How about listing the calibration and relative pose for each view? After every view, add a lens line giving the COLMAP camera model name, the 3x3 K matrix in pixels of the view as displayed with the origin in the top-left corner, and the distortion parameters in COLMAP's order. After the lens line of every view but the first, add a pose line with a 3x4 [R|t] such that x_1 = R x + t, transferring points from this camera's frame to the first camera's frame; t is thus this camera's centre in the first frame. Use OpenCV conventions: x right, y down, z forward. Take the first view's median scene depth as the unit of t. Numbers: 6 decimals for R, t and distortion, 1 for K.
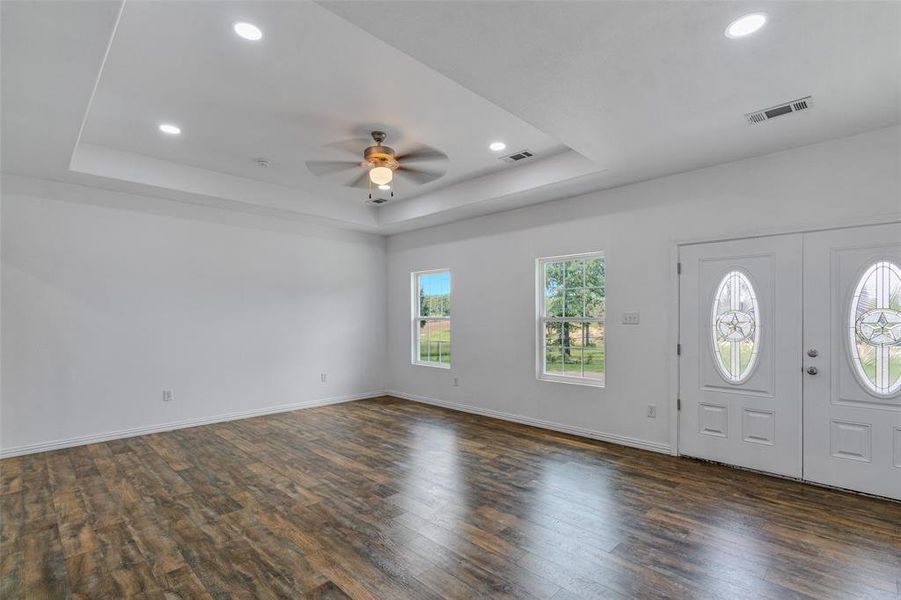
lens RADIAL K [[427.7, 0, 462.2], [0, 427.7, 313.5], [0, 0, 1]] dist [0.001630, 0.000156]
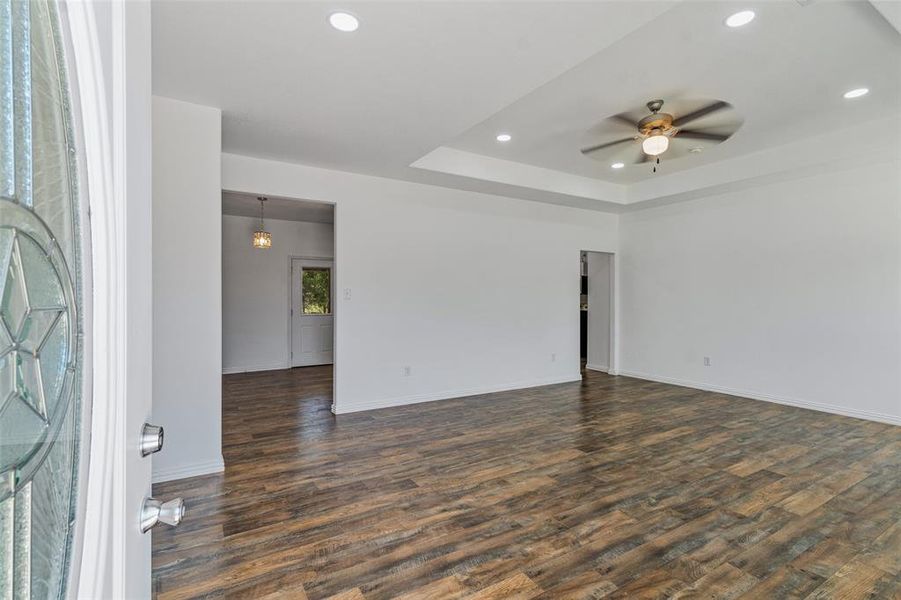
lens RADIAL K [[427.7, 0, 448.5], [0, 427.7, 300.0], [0, 0, 1]] dist [0.001630, 0.000156]
pose [[-0.261760, 0.006507, -0.965111, 0.958182], [0.004729, 0.999974, 0.005459, 0.015733], [0.965122, -0.003135, -0.261783, 0.900843]]
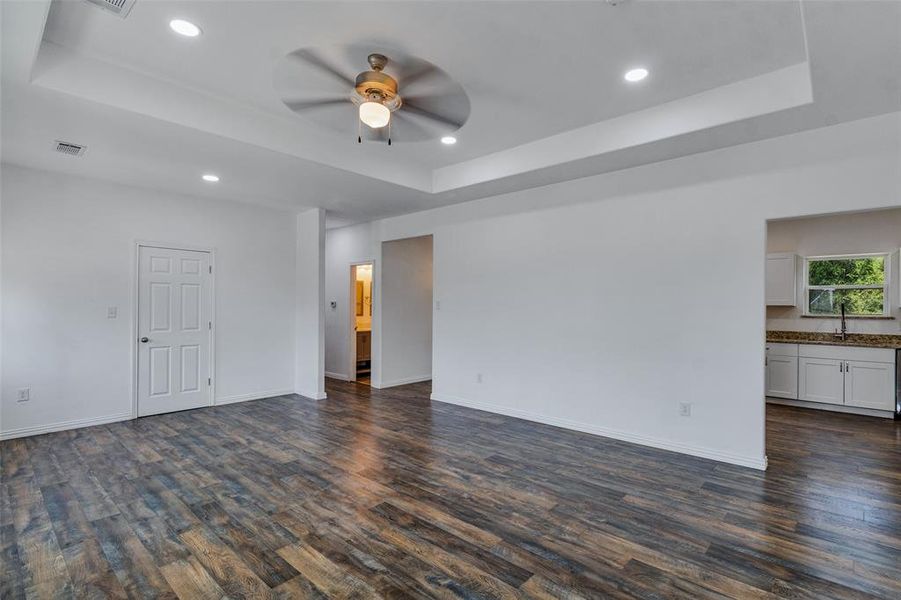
lens RADIAL K [[427.7, 0, 467.2], [0, 427.7, 302.5], [0, 0, 1]] dist [0.001630, 0.000156]
pose [[-0.998904, -0.002989, -0.046721, -0.351195], [-0.002561, 0.999954, -0.009209, 0.009783], [0.046746, -0.009079, -0.998866, 1.962250]]
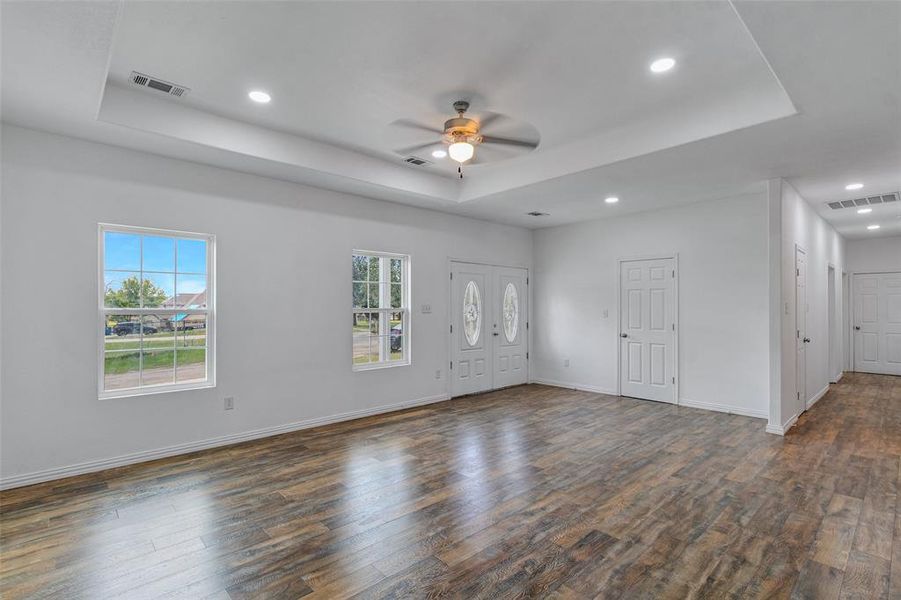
lens RADIAL K [[427.7, 0, 450.5], [0, 427.7, 305.8], [0, 0, 1]] dist [0.001630, 0.000156]
pose [[0.057646, 0.003755, 0.998330, -1.216831], [-0.003518, 0.999987, -0.003558, 0.007058], [-0.998331, -0.003307, 0.057658, 1.088205]]
